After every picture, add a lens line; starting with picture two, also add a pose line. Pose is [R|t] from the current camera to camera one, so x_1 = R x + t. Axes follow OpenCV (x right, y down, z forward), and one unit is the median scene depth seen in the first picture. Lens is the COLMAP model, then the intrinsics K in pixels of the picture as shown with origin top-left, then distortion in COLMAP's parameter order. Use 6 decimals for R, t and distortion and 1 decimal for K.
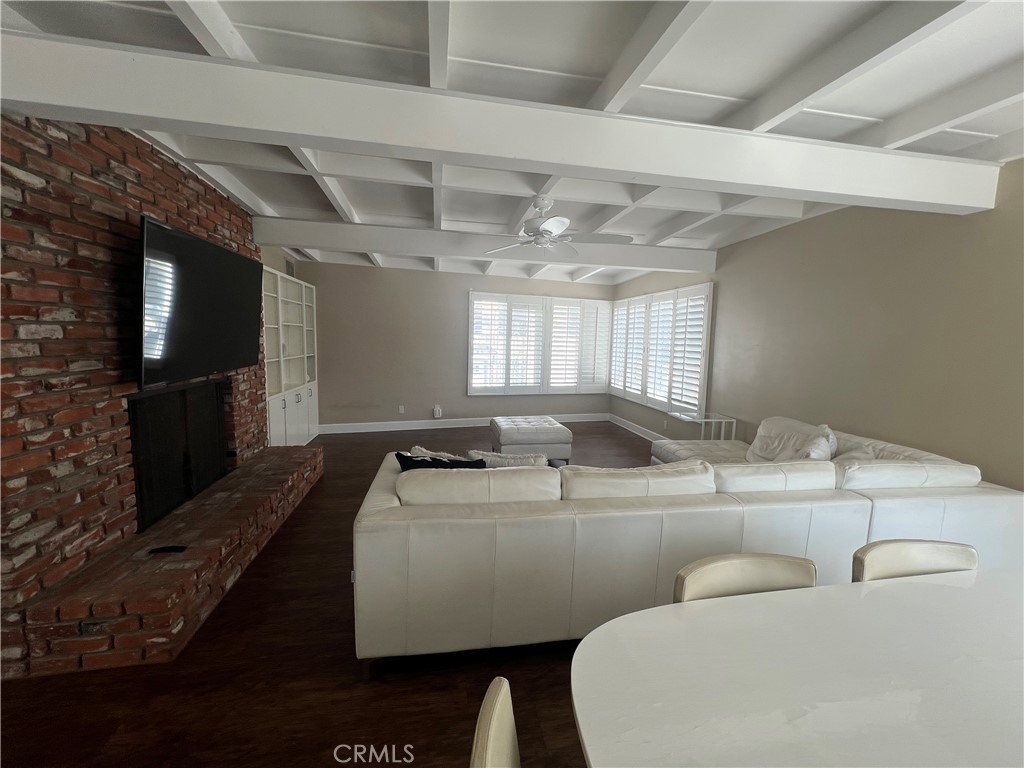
lens RADIAL K [[410.1, 0, 510.8], [0, 410.1, 382.7], [0, 0, 1]] dist [-0.002541, 0.000641]
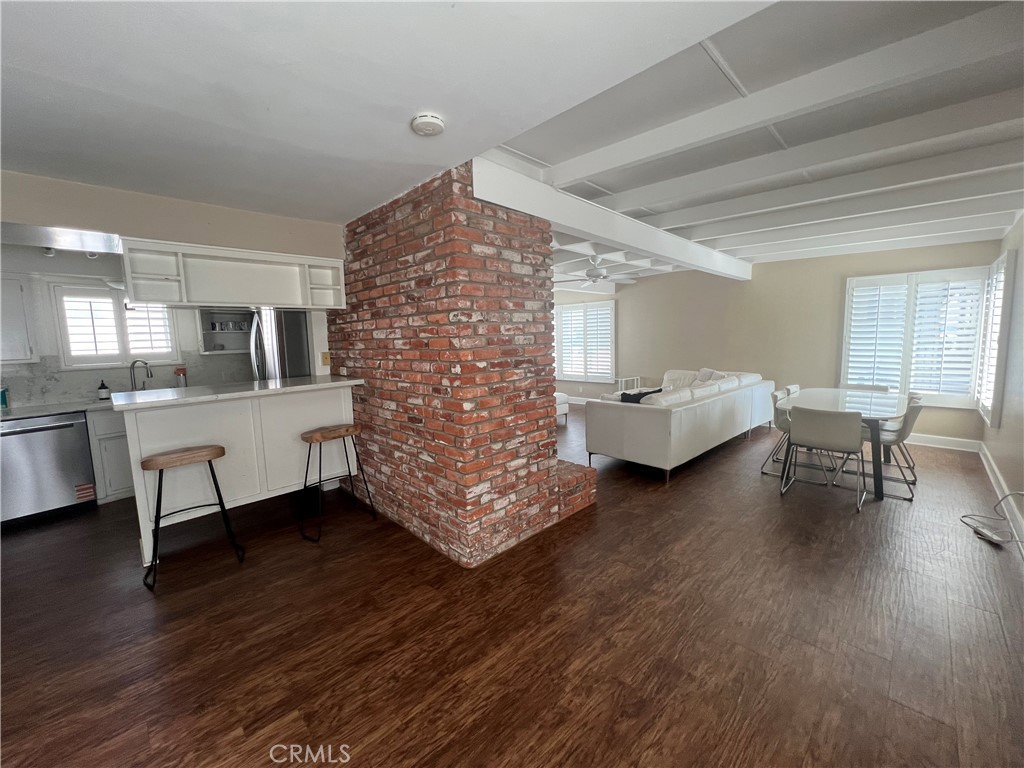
lens RADIAL K [[410.1, 0, 511.8], [0, 410.1, 382.2], [0, 0, 1]] dist [-0.002541, 0.000641]
pose [[0.821561, -0.102646, 0.560805, -1.099987], [0.105138, 0.994066, 0.027924, 0.004424], [-0.560343, 0.036021, 0.827477, -0.214123]]
